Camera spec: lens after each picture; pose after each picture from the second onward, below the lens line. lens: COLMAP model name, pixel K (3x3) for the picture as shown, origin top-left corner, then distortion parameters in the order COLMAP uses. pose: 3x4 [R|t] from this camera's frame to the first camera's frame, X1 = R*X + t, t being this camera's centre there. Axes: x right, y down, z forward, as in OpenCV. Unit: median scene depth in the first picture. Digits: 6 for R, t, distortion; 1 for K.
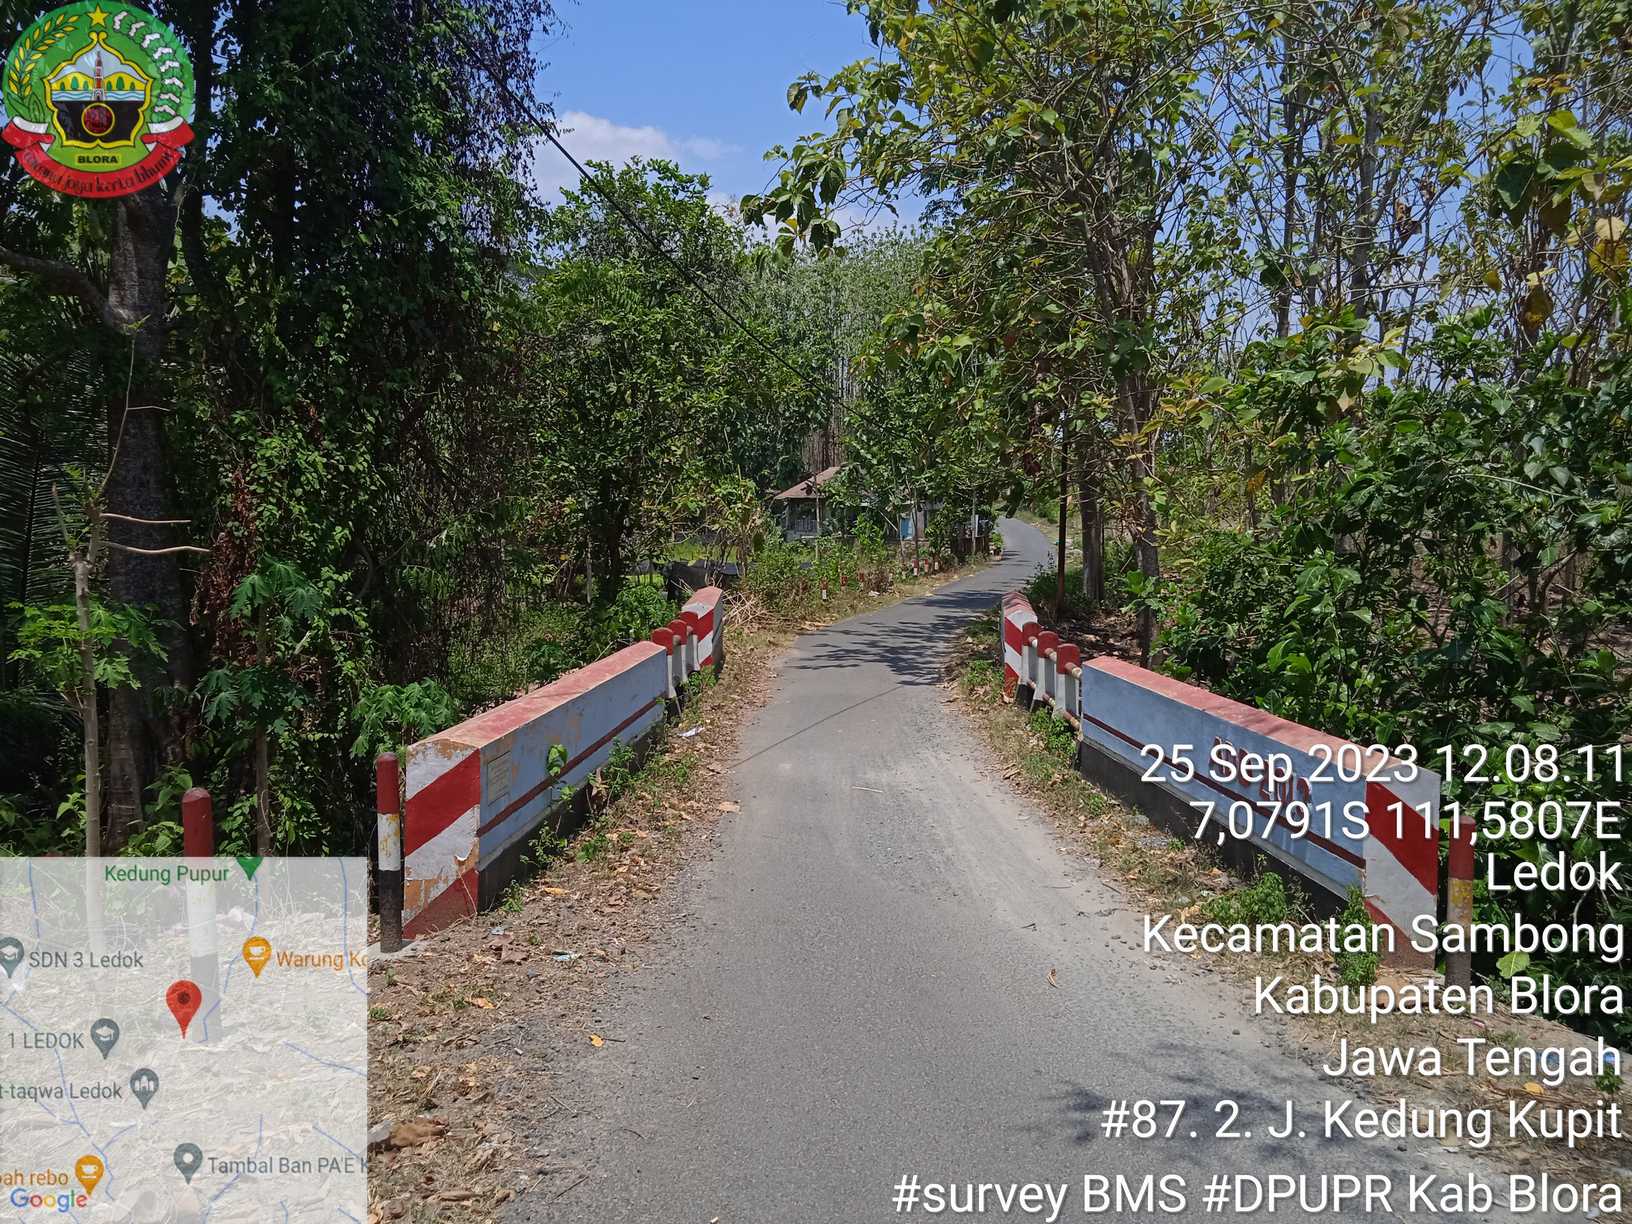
lens RADIAL K [[1353.6, 0, 816.0], [0, 1353.6, 612.0], [0, 0, 1]] dist [0.050268, -0.061203]
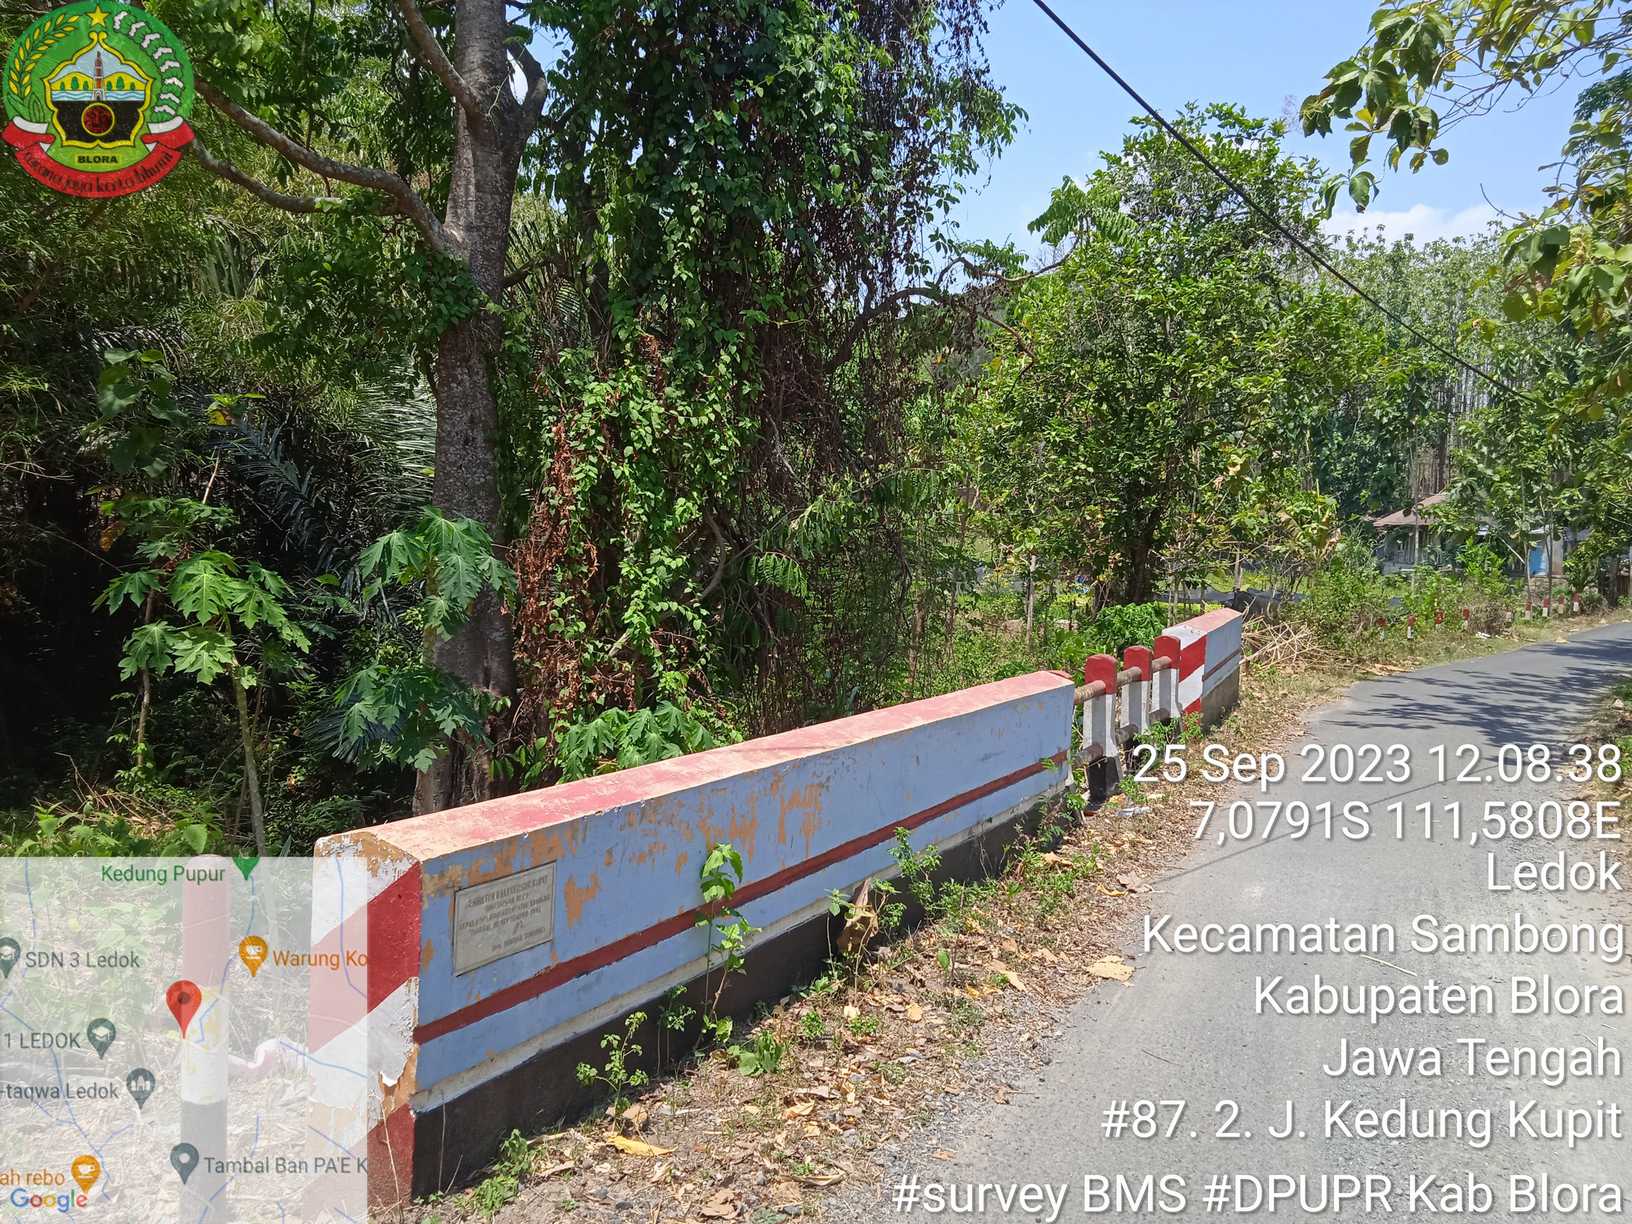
lens RADIAL K [[1353.6, 0, 816.0], [0, 1353.6, 612.0], [0, 0, 1]] dist [0.050268, -0.061203]
pose [[0.911716, 0.046832, -0.408143, 0.021192], [-0.055443, 0.998419, -0.009287, 0.002833], [0.407063, 0.031096, 0.912871, 0.183223]]
